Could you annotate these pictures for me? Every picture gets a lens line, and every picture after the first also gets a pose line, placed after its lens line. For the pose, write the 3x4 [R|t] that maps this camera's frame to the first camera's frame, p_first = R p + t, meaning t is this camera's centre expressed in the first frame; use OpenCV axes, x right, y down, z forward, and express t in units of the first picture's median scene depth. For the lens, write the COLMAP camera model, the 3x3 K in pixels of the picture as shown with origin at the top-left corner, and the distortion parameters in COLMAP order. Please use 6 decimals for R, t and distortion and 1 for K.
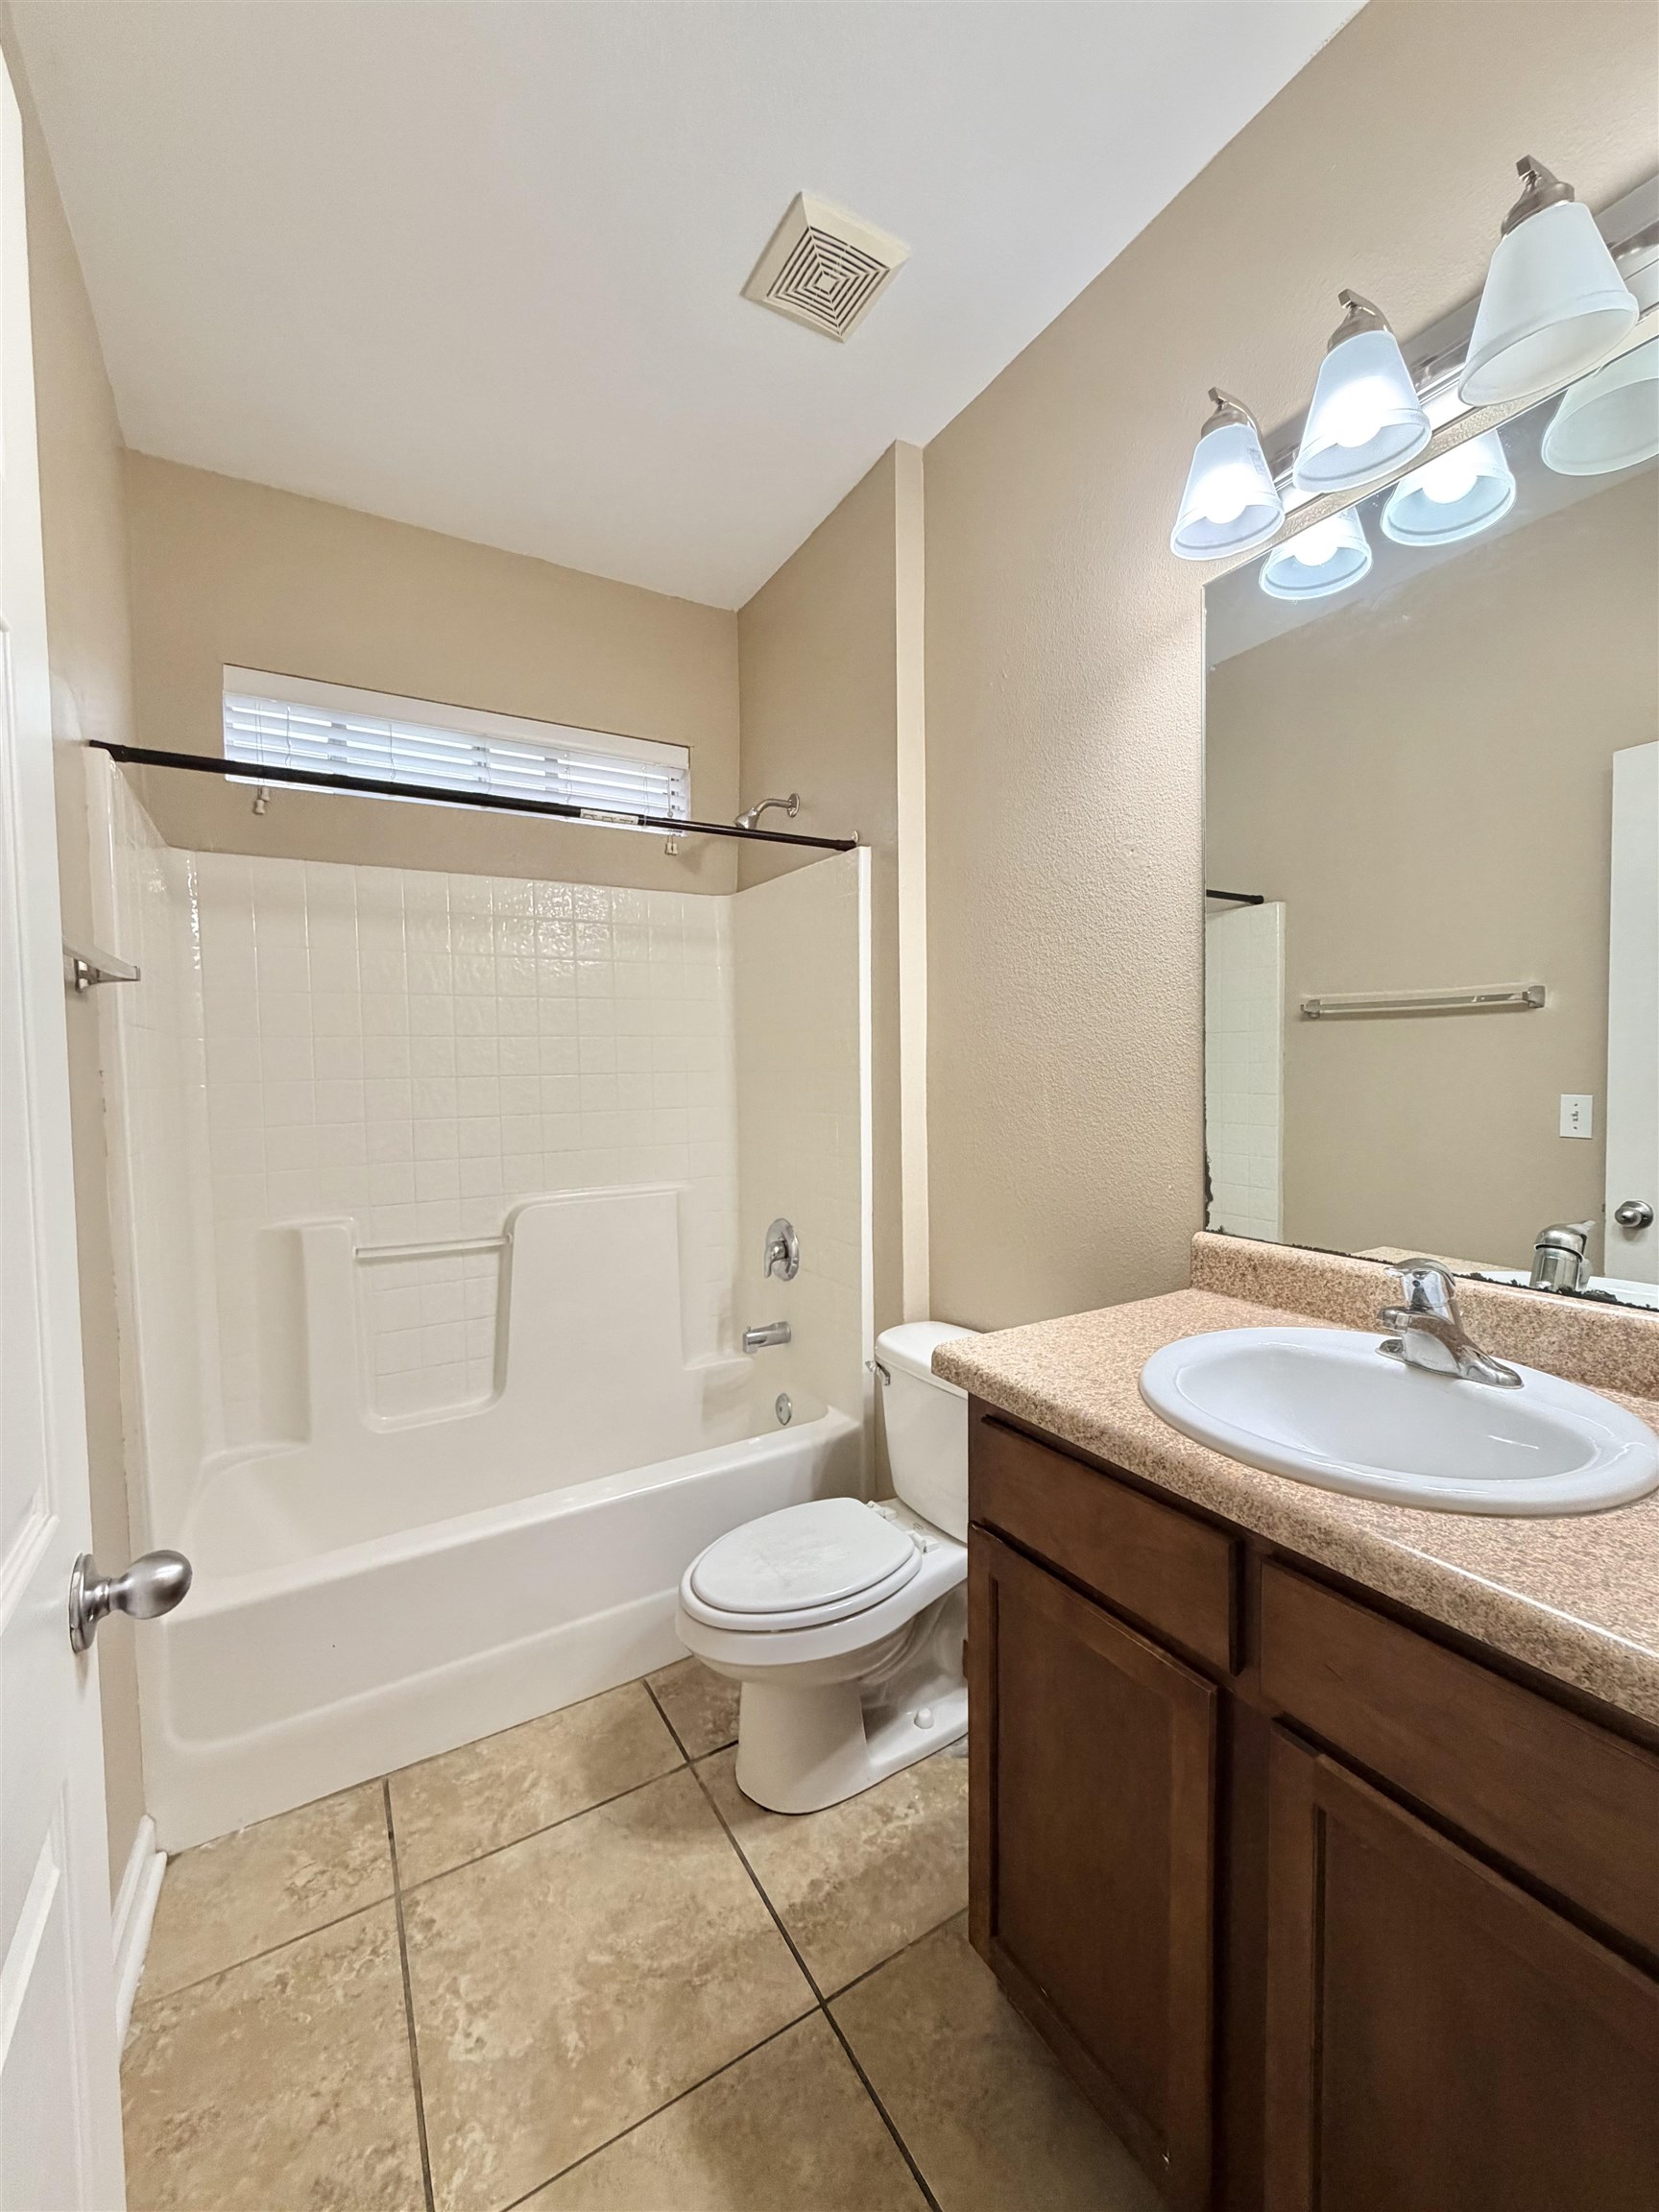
lens RADIAL K [[880.9, 0, 844.1], [0, 880.9, 1097.9], [0, 0, 1]] dist [-0.001626, 0.000682]
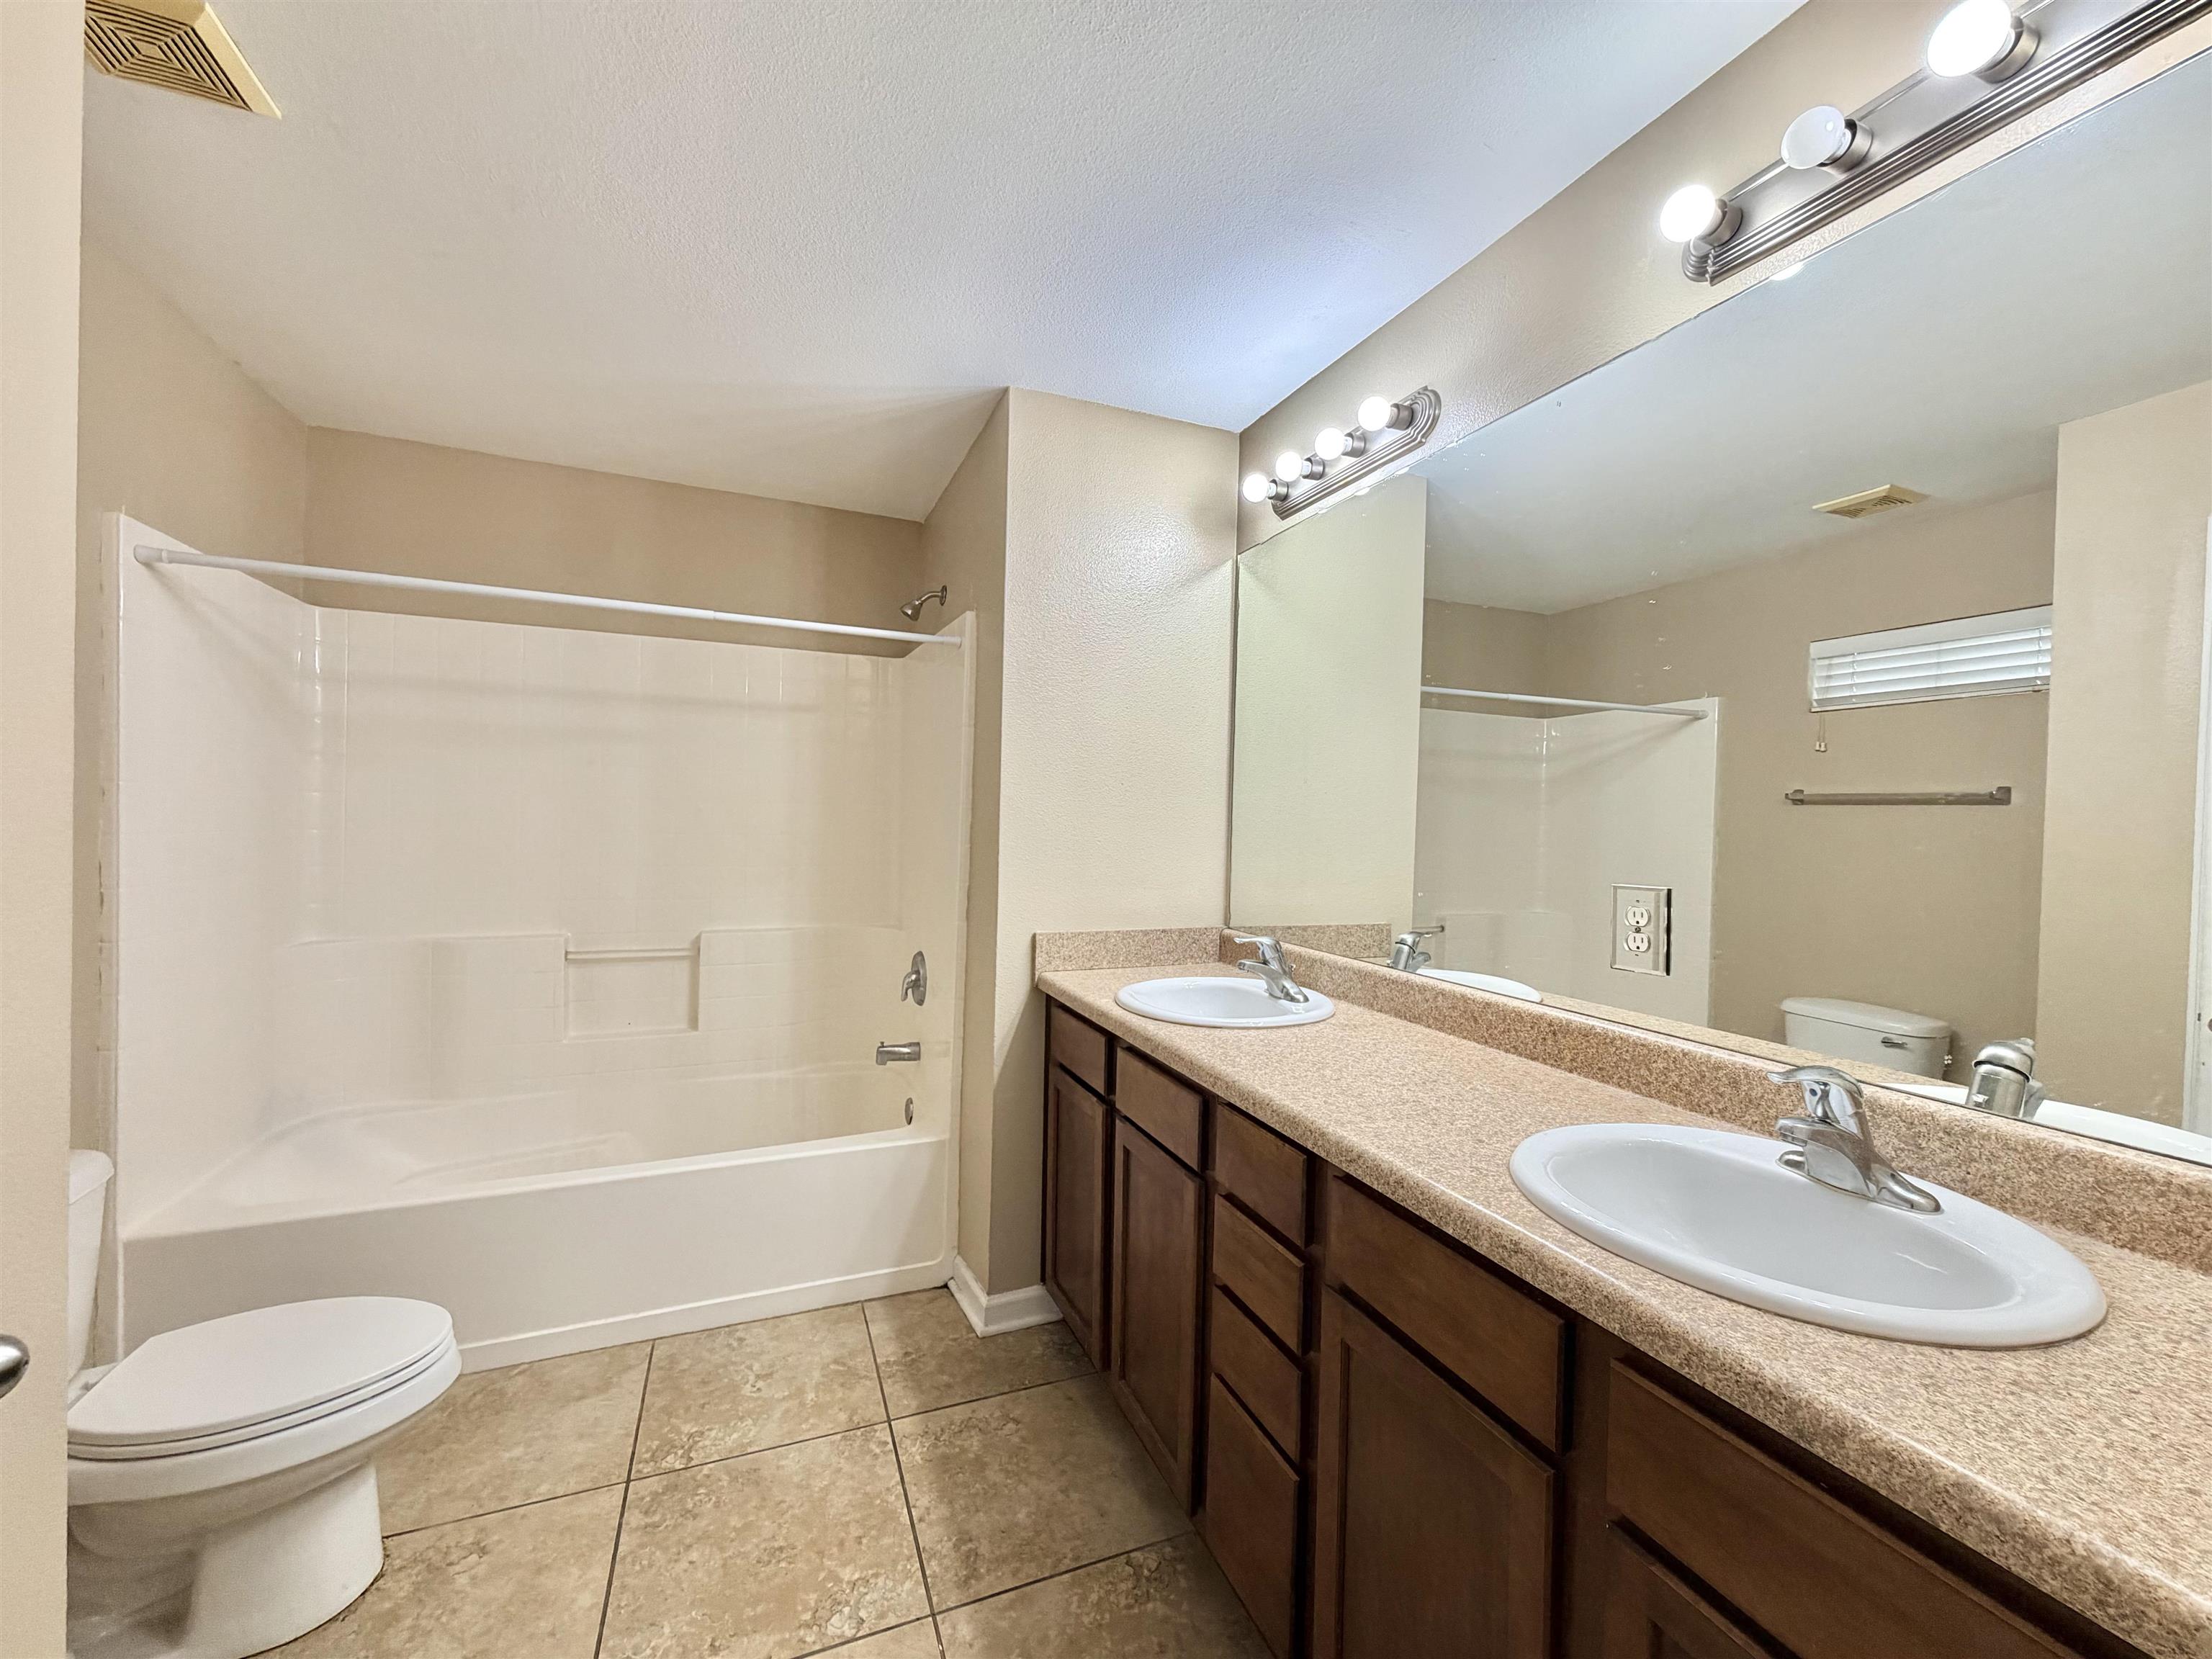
lens RADIAL K [[880.9, 0, 1092.4], [0, 880.9, 829.0], [0, 0, 1]] dist [-0.001626, 0.000682]
pose [[0.983564, 0.048753, -0.173856, 0.096663], [-0.054671, 0.998071, -0.029411, 0.012604], [0.172087, 0.038432, 0.984332, -0.122293]]
